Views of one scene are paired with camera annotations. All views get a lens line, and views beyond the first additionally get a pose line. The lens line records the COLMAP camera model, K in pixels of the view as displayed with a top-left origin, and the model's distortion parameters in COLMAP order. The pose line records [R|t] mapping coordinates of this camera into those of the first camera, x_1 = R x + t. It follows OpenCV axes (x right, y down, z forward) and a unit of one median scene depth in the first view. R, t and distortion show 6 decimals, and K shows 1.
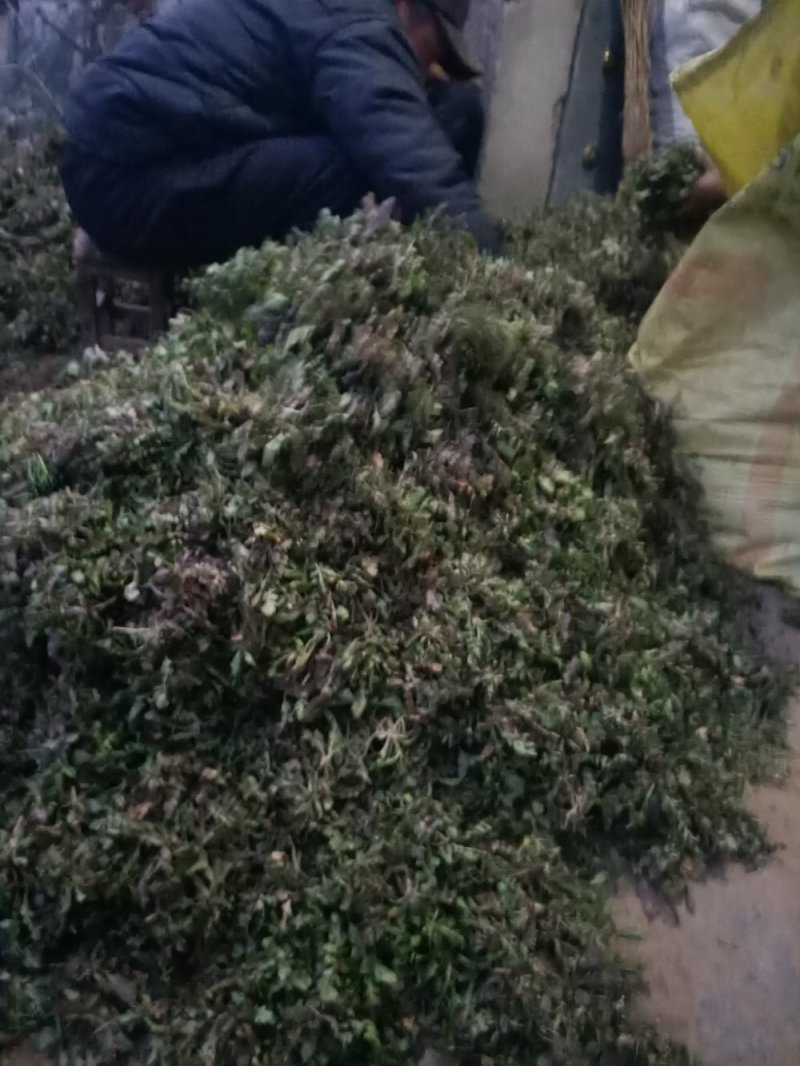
lens RADIAL K [[792.5, 0, 397.6], [0, 792.5, 527.9], [0, 0, 1]] dist [0.046898, -0.059096]
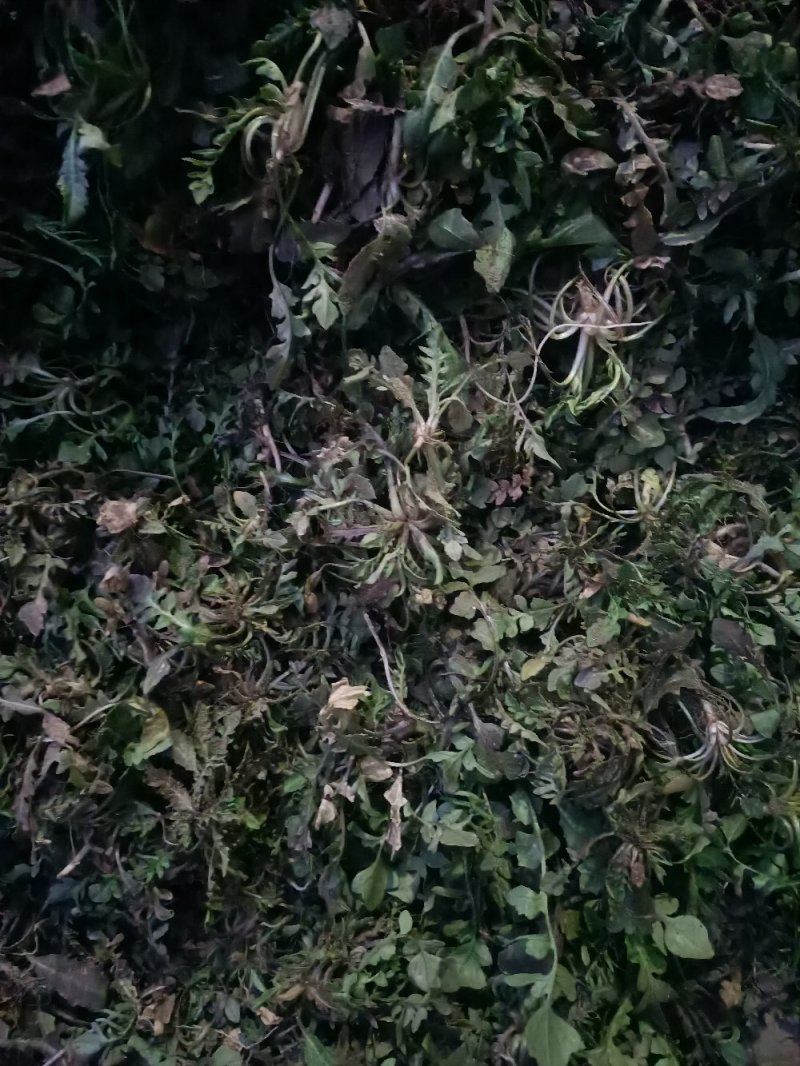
lens RADIAL K [[792.5, 0, 397.6], [0, 792.5, 527.9], [0, 0, 1]] dist [0.046898, -0.059096]
pose [[0.983697, -0.144426, -0.107153, -0.069662], [0.178126, 0.864465, 0.470076, 0.159721], [0.024739, -0.481499, 0.876098, 0.657734]]
